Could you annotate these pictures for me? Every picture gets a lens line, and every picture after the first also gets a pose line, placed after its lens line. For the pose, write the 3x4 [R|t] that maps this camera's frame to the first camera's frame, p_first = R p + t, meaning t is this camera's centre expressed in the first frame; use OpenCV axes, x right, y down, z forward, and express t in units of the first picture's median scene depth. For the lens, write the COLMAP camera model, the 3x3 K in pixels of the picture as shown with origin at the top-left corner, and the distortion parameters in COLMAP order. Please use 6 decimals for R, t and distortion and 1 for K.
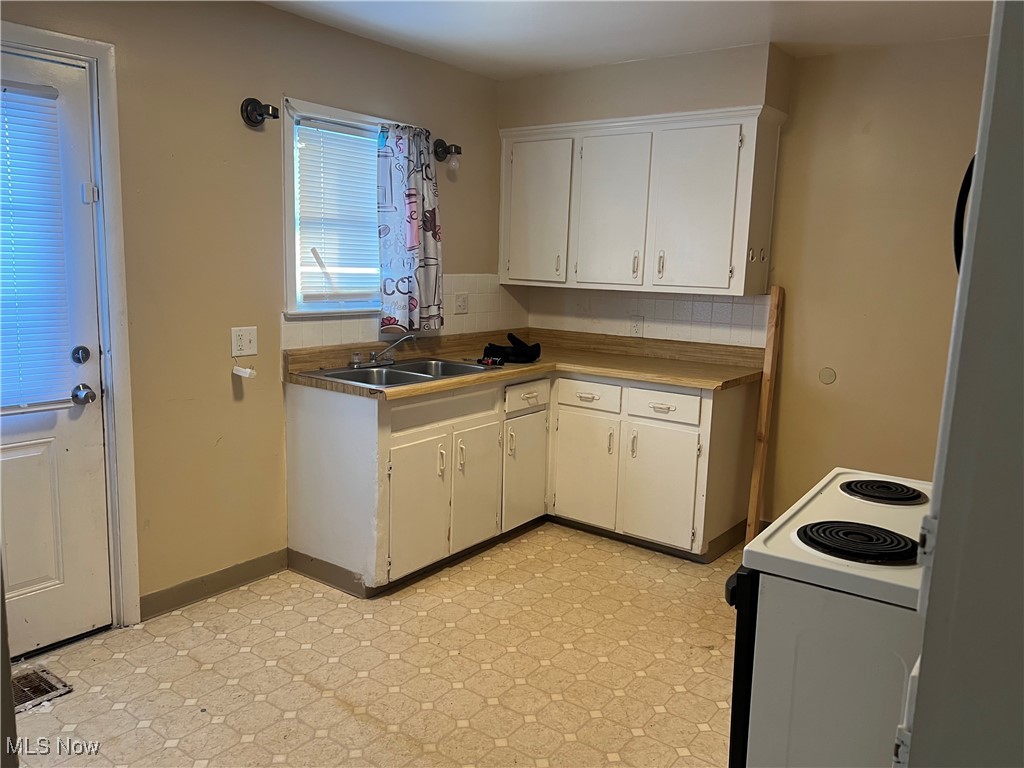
lens RADIAL K [[773.0, 0, 511.0], [0, 773.0, 386.5], [0, 0, 1]] dist [0.031394, -0.029601]
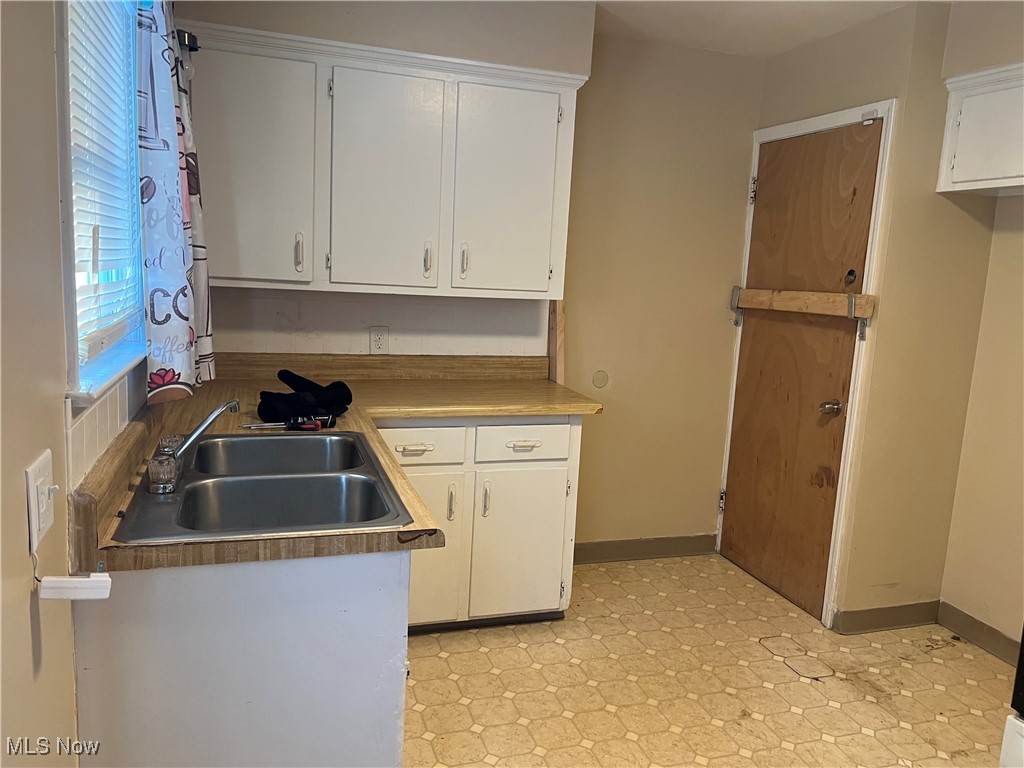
lens RADIAL K [[773.0, 0, 515.4], [0, 773.0, 381.2], [0, 0, 1]] dist [0.031394, -0.029601]
pose [[0.570036, -0.124802, 0.812086, -0.420811], [0.099013, 0.991628, 0.082892, -0.099267], [-0.815632, 0.033156, 0.577620, 0.531961]]
